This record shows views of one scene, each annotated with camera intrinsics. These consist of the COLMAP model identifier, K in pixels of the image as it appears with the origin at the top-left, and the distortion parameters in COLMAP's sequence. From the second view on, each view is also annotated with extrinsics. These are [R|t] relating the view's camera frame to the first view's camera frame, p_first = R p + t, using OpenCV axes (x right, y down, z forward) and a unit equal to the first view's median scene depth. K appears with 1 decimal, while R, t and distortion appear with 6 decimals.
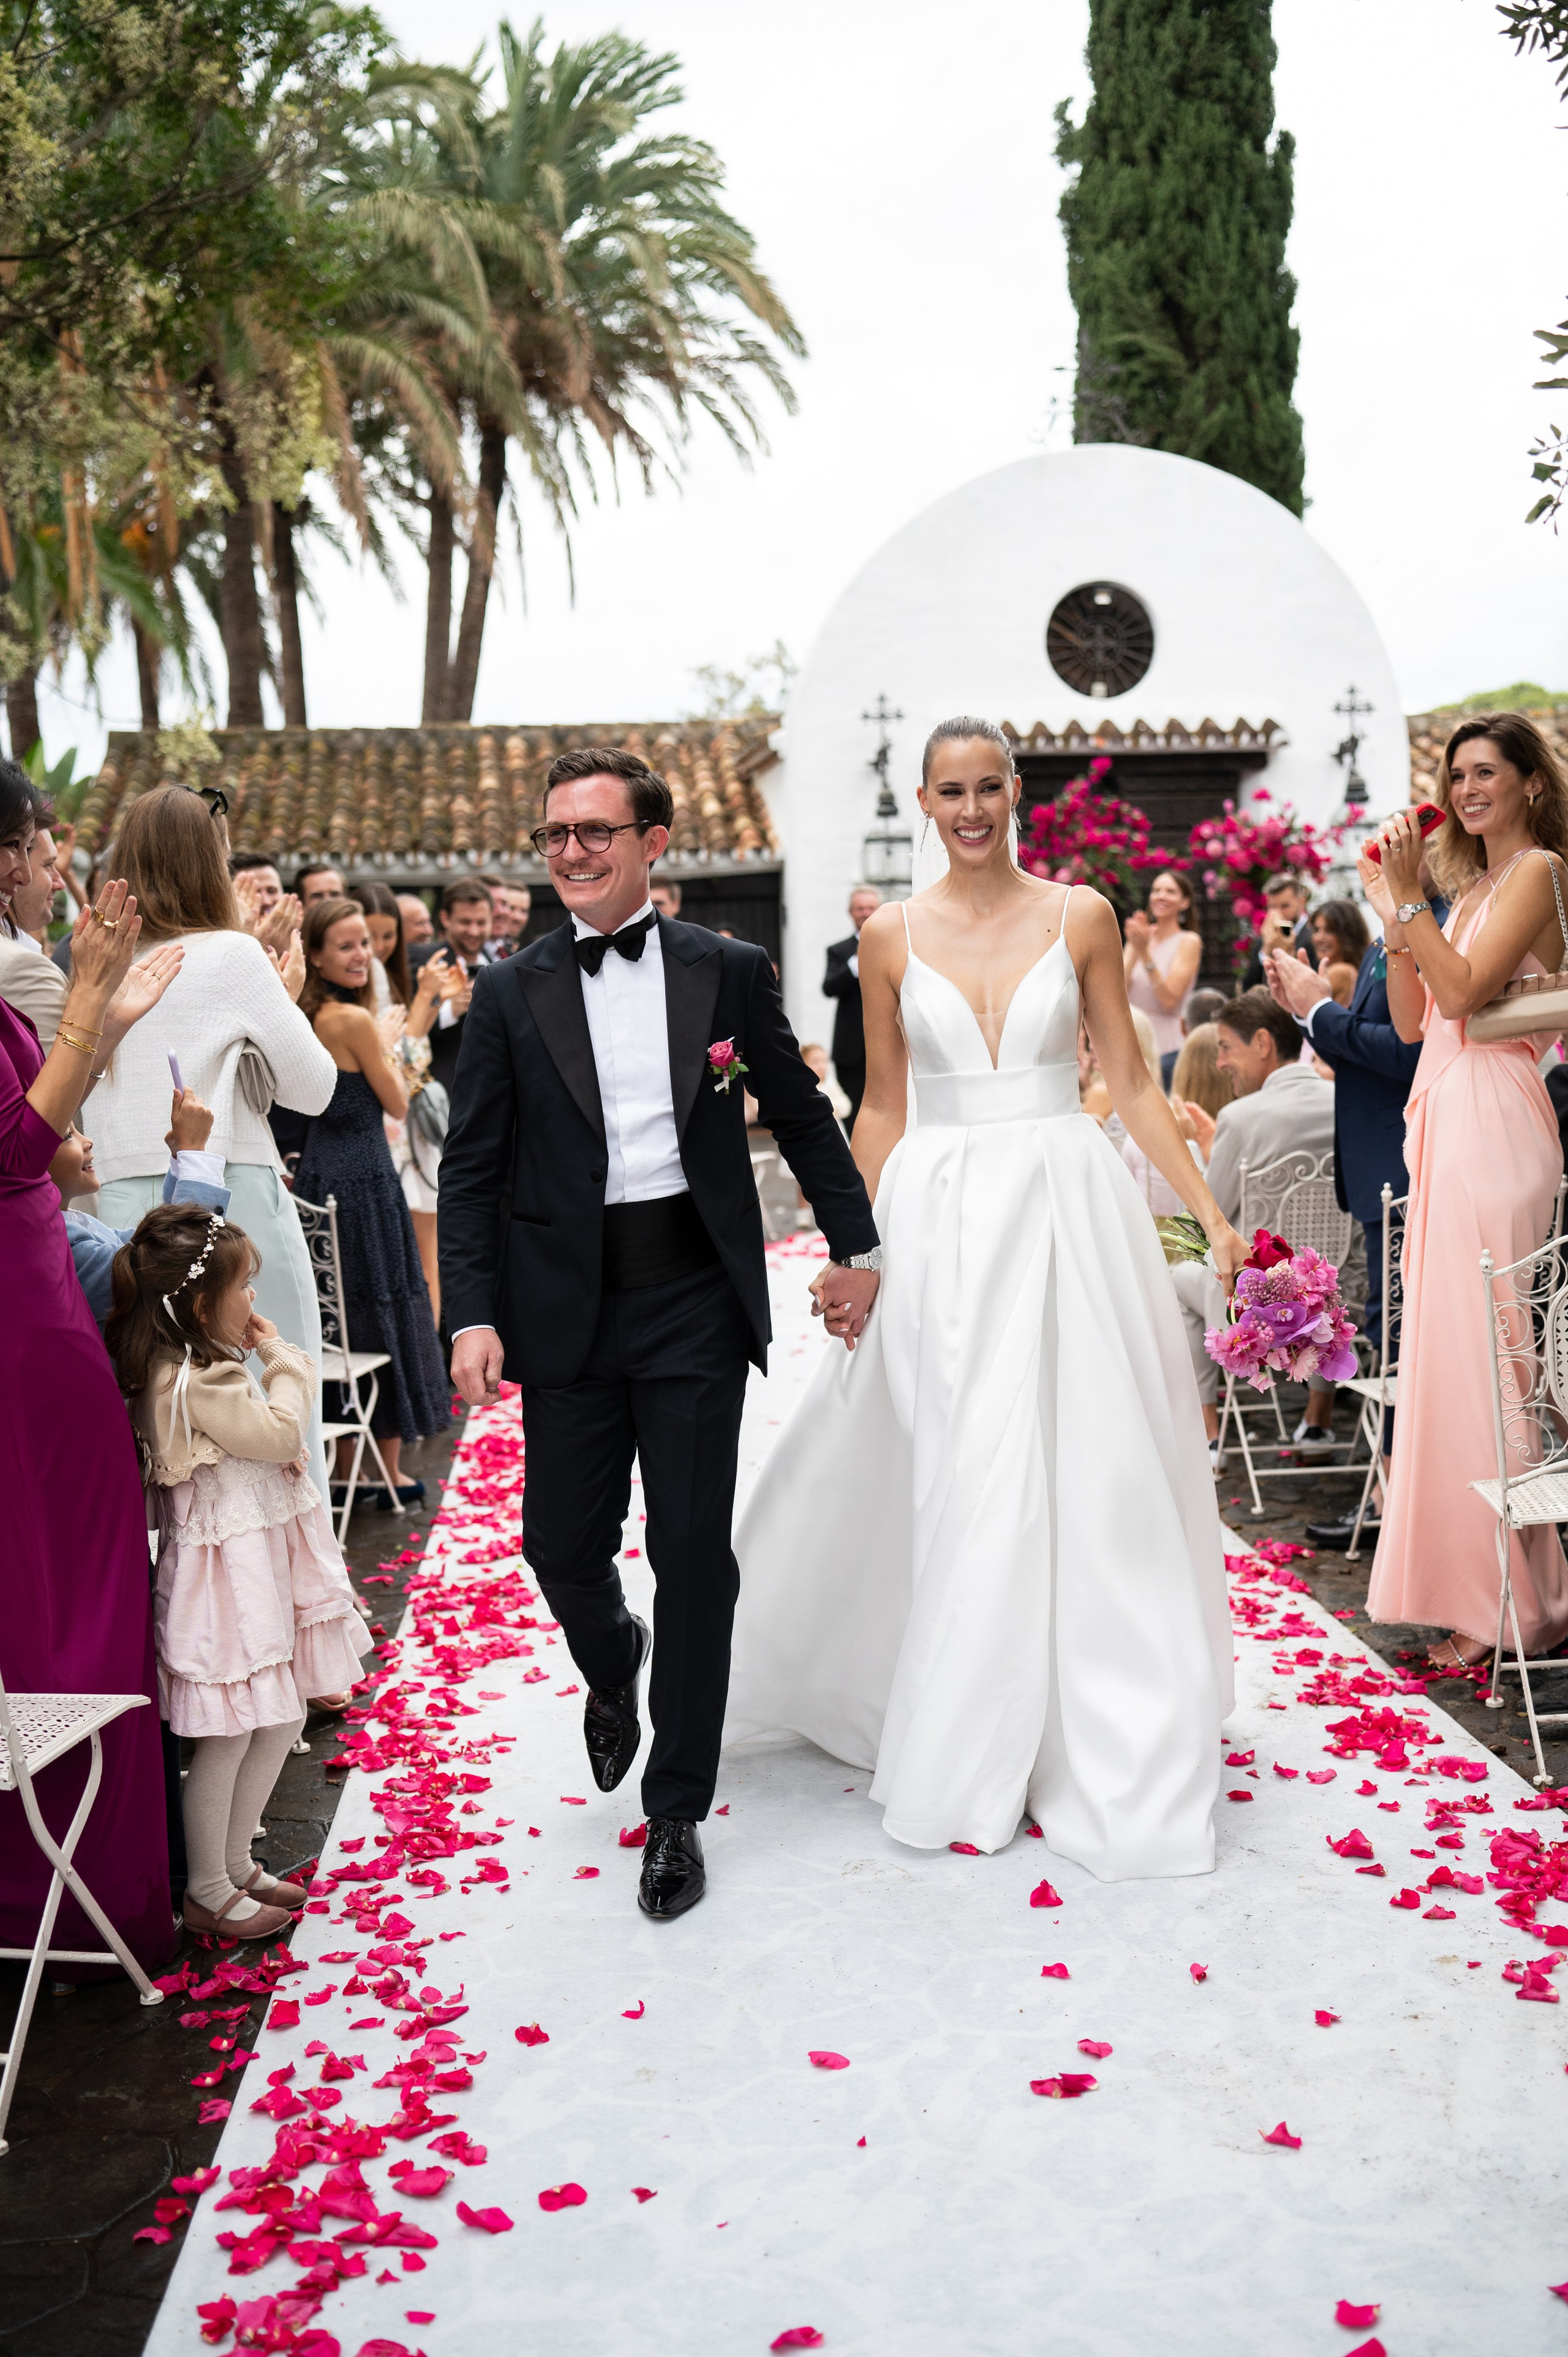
lens RADIAL K [[2467.8, 0, 757.0], [0, 2467.8, 1186.3], [0, 0, 1]] dist [0.011517, -0.018671]
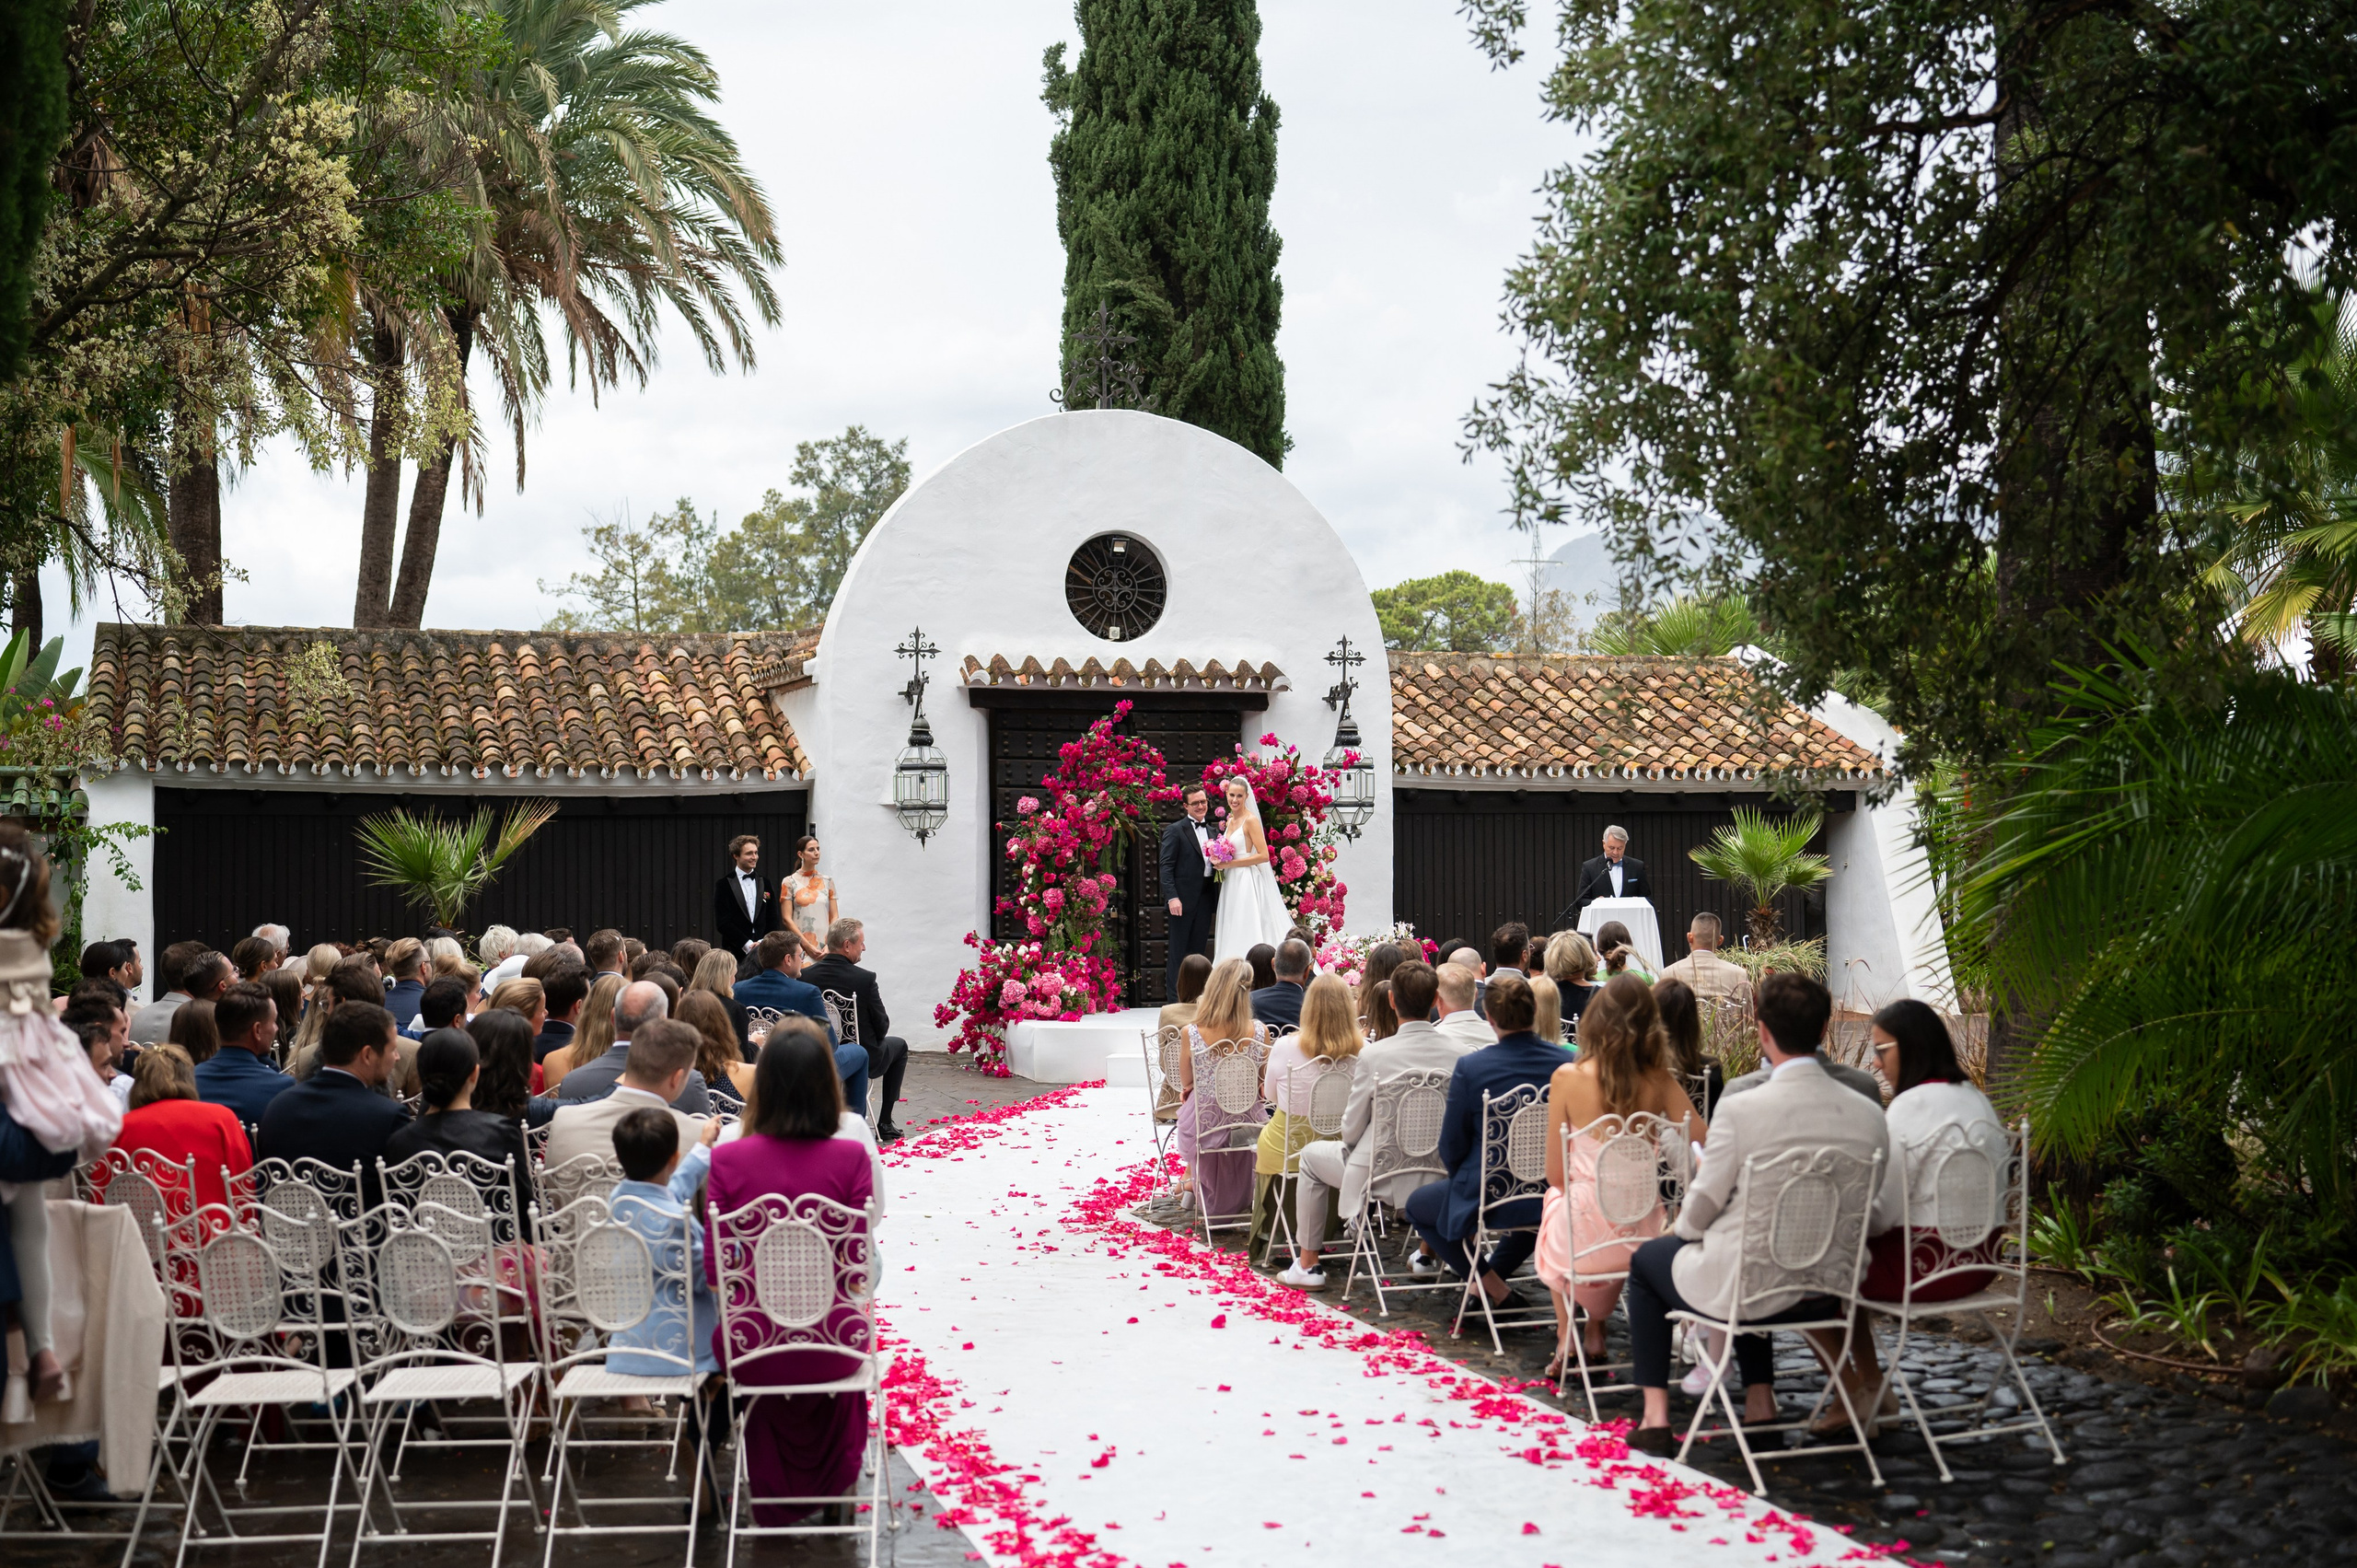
lens RADIAL K [[2896.8, 0, 1210.1], [0, 2896.8, 788.3], [0, 0, 1]] dist [0.013602, 0.015546]
pose [[0.976160, 0.026298, 0.215453, -0.078546], [-0.002740, 0.994047, -0.108918, 0.002636], [-0.217035, 0.105731, 0.970421, -0.192321]]
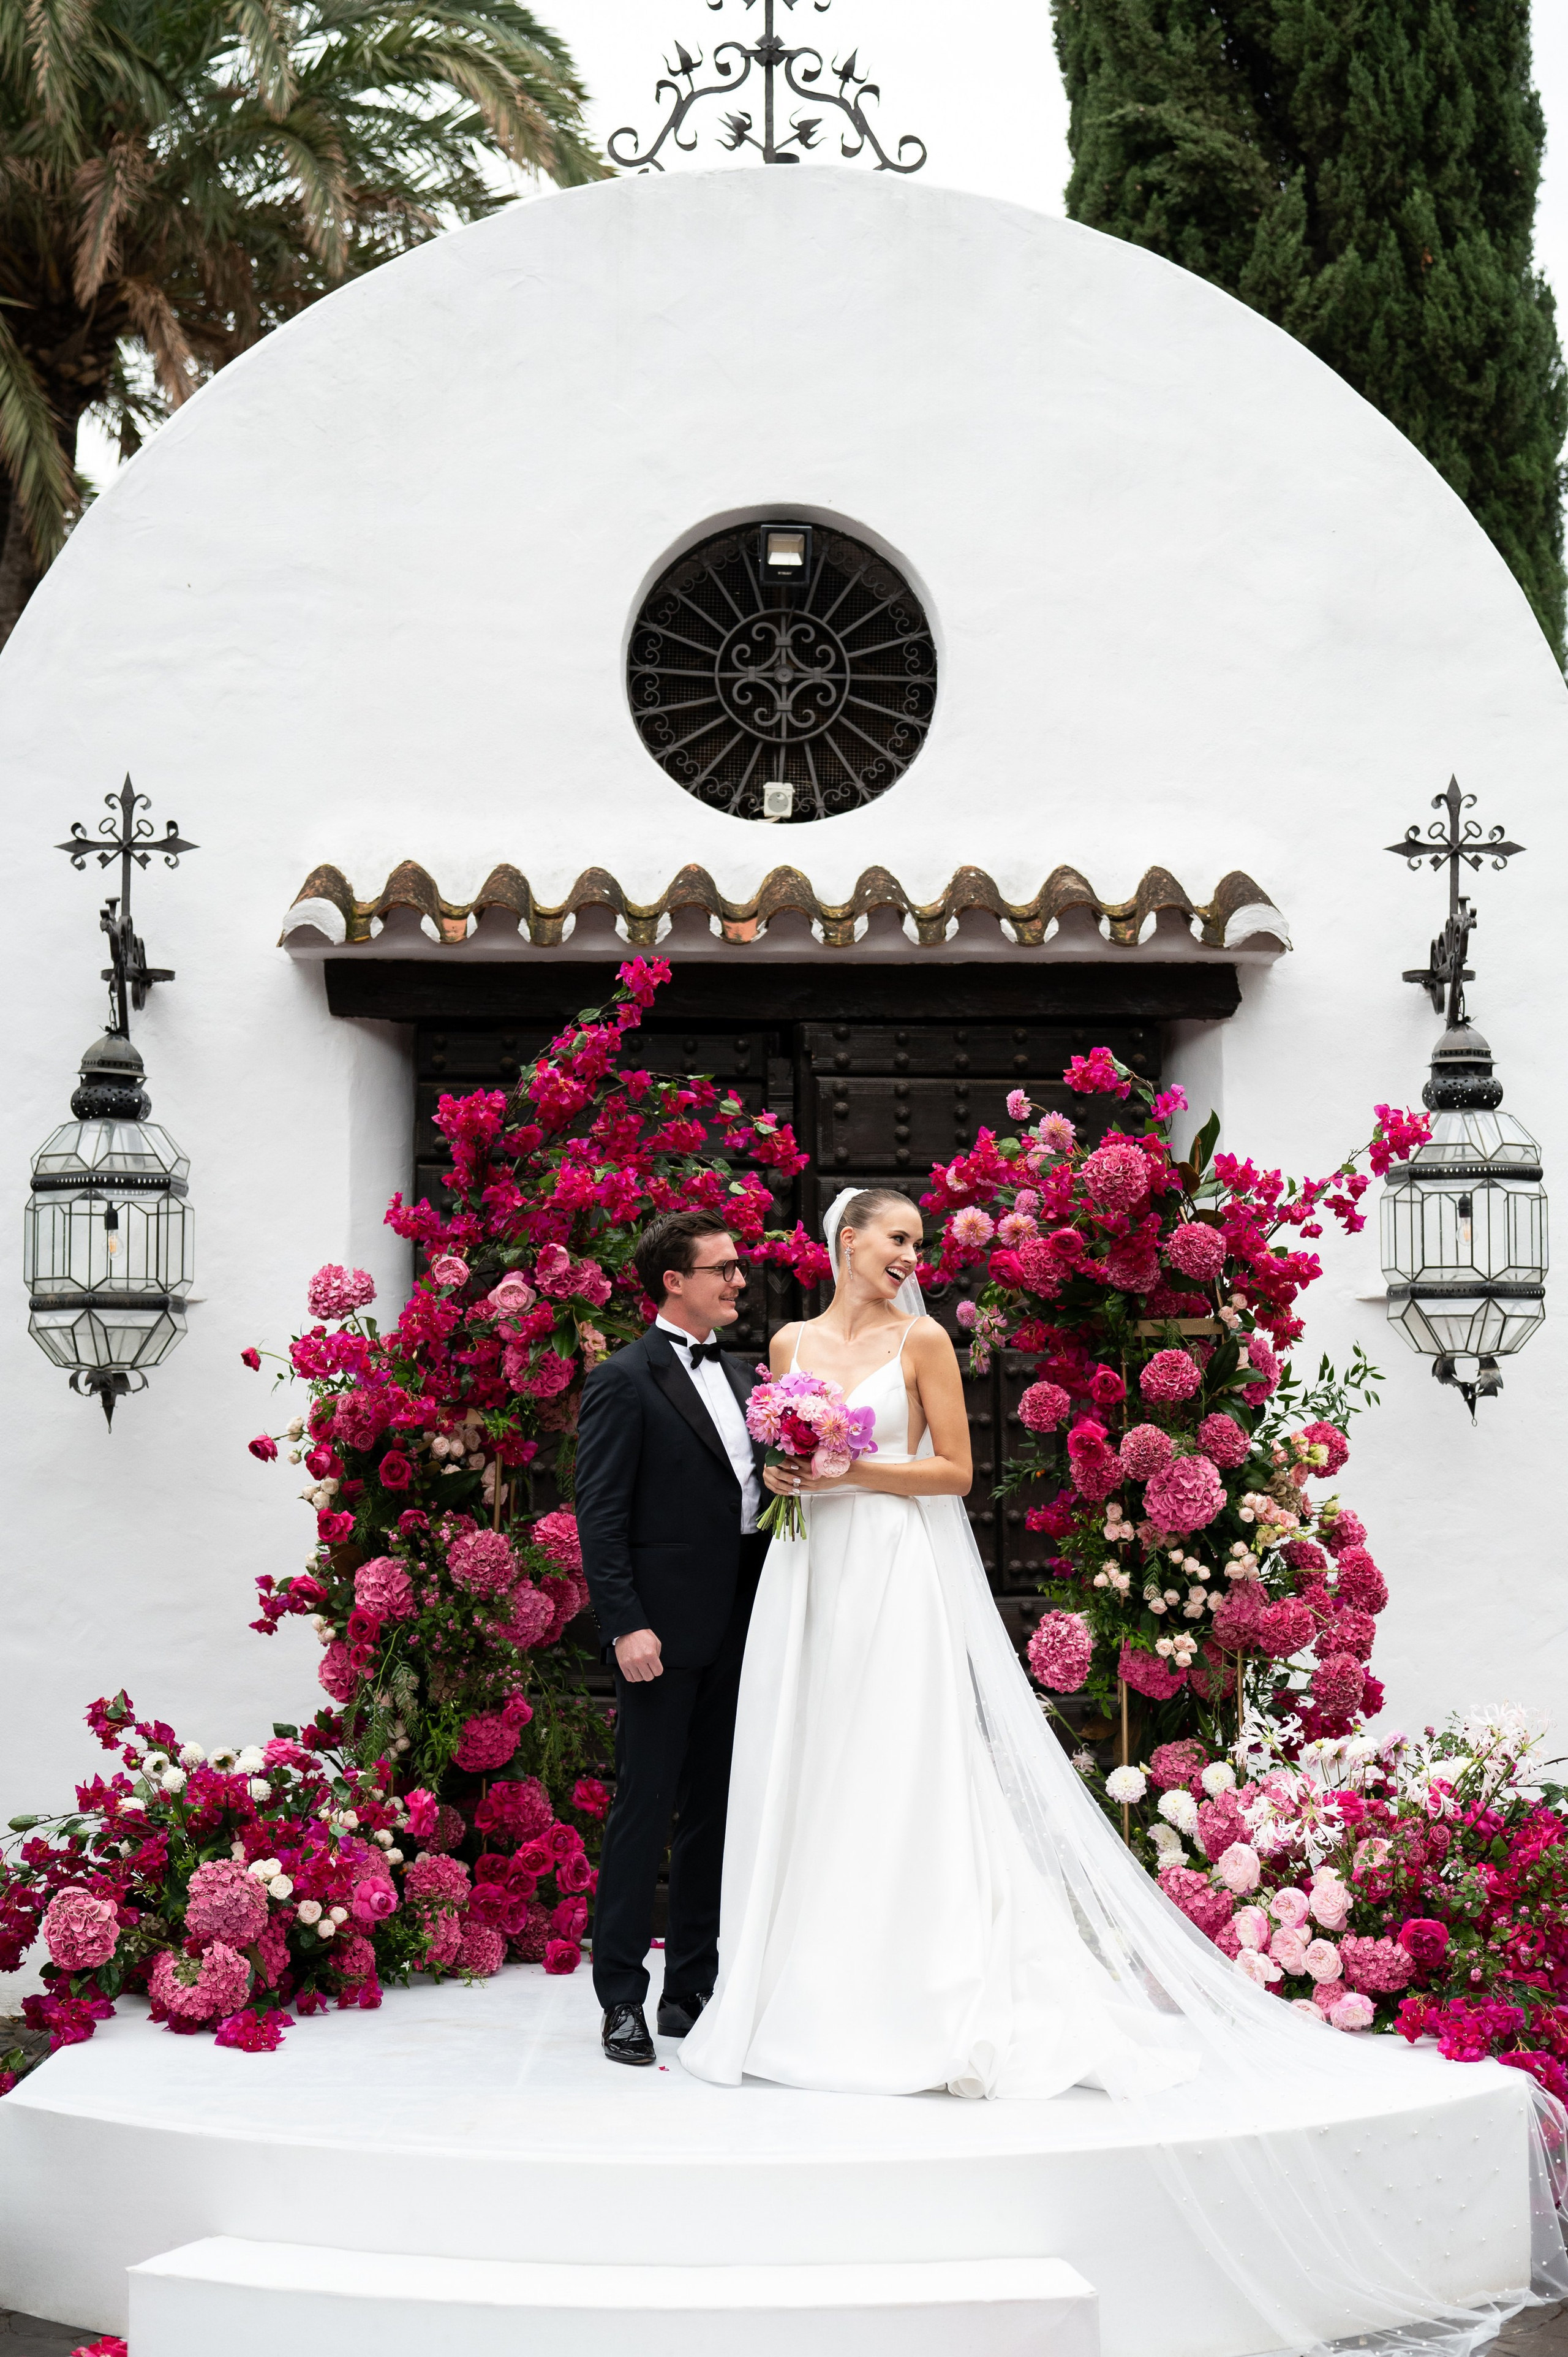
lens RADIAL K [[3468.6, 0, 858.7], [0, 3468.6, 1130.8], [0, 0, 1]] dist [0.012053, -0.013820]
pose [[0.996129, 0.018230, -0.085987, 0.171902], [-0.031854, 0.986627, -0.159852, -0.060273], [0.081923, 0.161973, 0.983389, 0.436158]]
